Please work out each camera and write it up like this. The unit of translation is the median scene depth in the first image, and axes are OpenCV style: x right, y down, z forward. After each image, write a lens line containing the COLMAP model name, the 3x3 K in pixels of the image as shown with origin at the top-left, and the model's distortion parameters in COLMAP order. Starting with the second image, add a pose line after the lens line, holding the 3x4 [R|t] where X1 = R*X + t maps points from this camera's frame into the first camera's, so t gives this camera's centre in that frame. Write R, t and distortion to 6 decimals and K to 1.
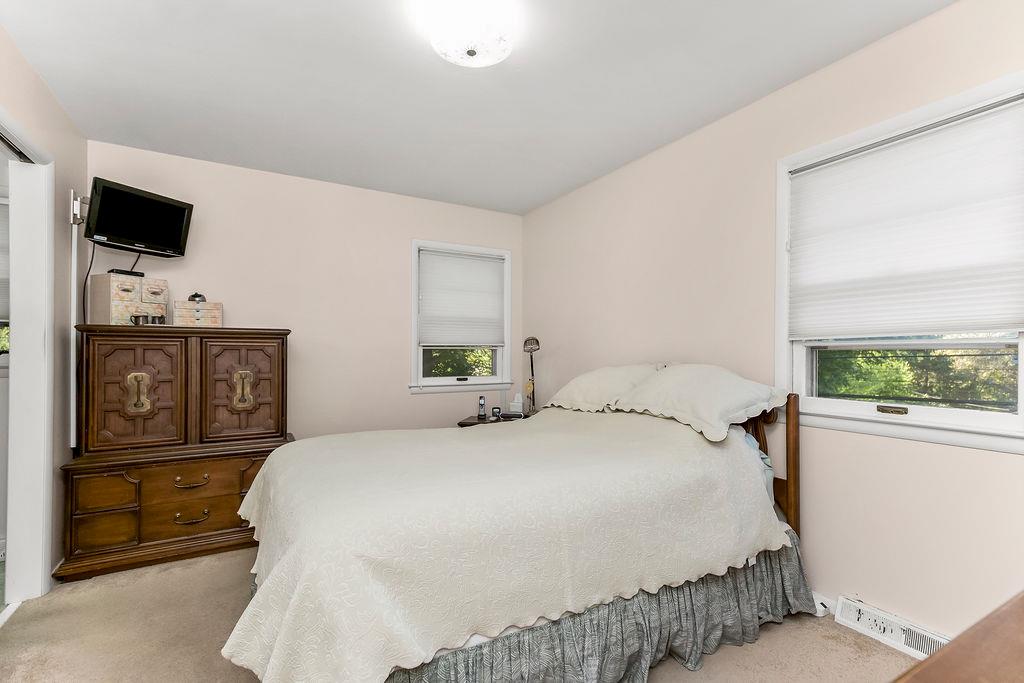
lens RADIAL K [[471.0, 0, 512.7], [0, 471.0, 346.6], [0, 0, 1]] dist [0.024912, 0.000801]
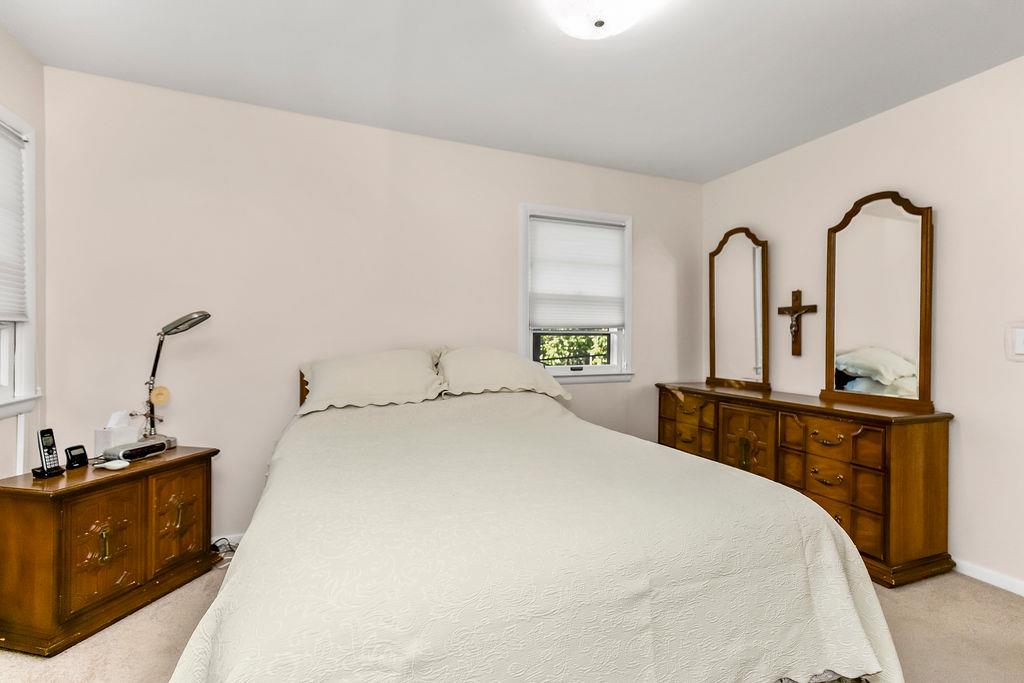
lens RADIAL K [[471.0, 0, 512.4], [0, 471.0, 338.1], [0, 0, 1]] dist [0.024912, 0.000801]
pose [[0.147677, -0.002259, 0.989033, -0.806221], [-0.015800, 0.999864, 0.004642, 0.008365], [-0.988909, -0.016312, 0.147621, 0.780733]]
